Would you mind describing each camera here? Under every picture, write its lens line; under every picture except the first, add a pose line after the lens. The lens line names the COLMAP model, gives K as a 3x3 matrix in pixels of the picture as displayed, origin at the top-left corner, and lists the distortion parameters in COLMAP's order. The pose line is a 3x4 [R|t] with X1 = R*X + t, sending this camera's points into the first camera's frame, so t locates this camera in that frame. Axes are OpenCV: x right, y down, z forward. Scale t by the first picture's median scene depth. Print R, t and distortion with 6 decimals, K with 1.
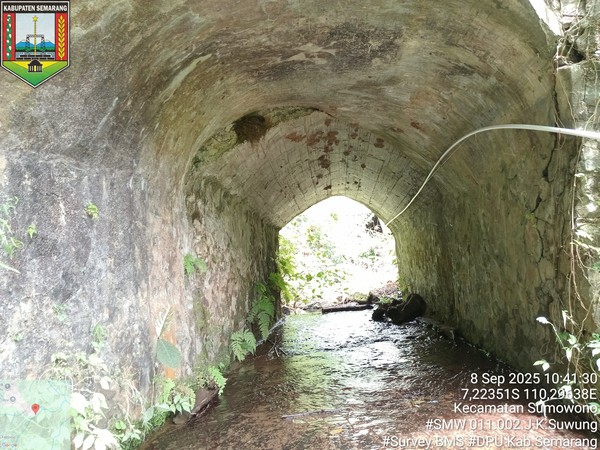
lens RADIAL K [[430.5, 0, 294.4], [0, 430.5, 224.7], [0, 0, 1]] dist [-0.001380, -0.017582]
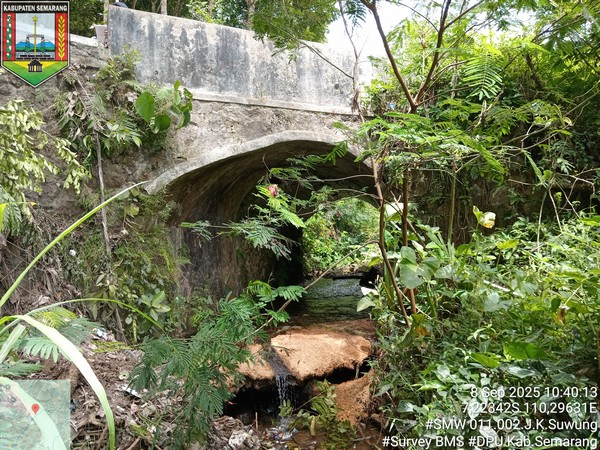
lens RADIAL K [[450.3, 0, 300.4], [0, 450.3, 225.1], [0, 0, 1]] dist [0.032185, -0.067630]
pose [[0.991260, 0.015922, -0.130957, 0.382479], [-0.005257, 0.996669, 0.081386, -0.255742], [0.131817, -0.079986, 0.988042, -1.270955]]
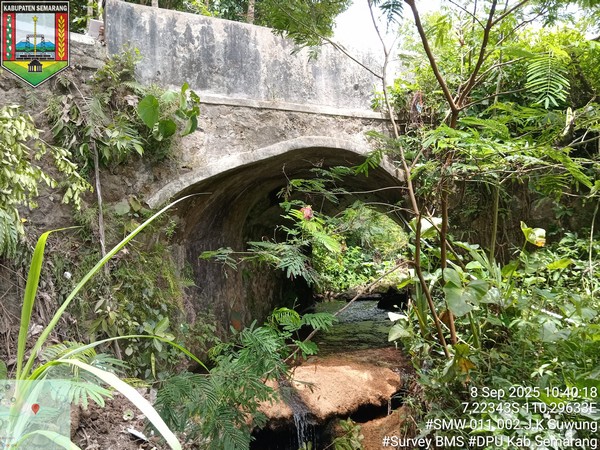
lens RADIAL K [[505.6, 0, 300.1], [0, 505.6, 224.5], [0, 0, 1]] dist [0.034097, -0.059607]
pose [[0.990763, 0.008695, -0.135324, 0.326232], [-0.001542, 0.998600, 0.052870, -0.266471], [0.135595, -0.052173, 0.989390, -1.276699]]
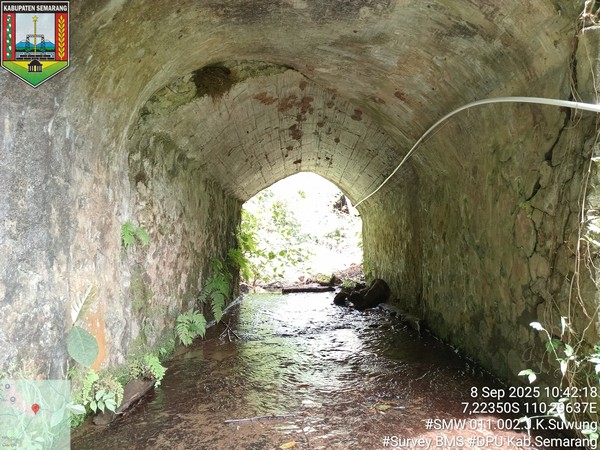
lens RADIAL K [[430.5, 0, 301.4], [0, 430.5, 226.7], [0, 0, 1]] dist [-0.001380, -0.017582]
pose [[0.993179, 0.065180, 0.096683, 0.010753], [-0.070677, 0.996006, 0.054567, 0.007578], [-0.092740, -0.061028, 0.993818, 0.137001]]
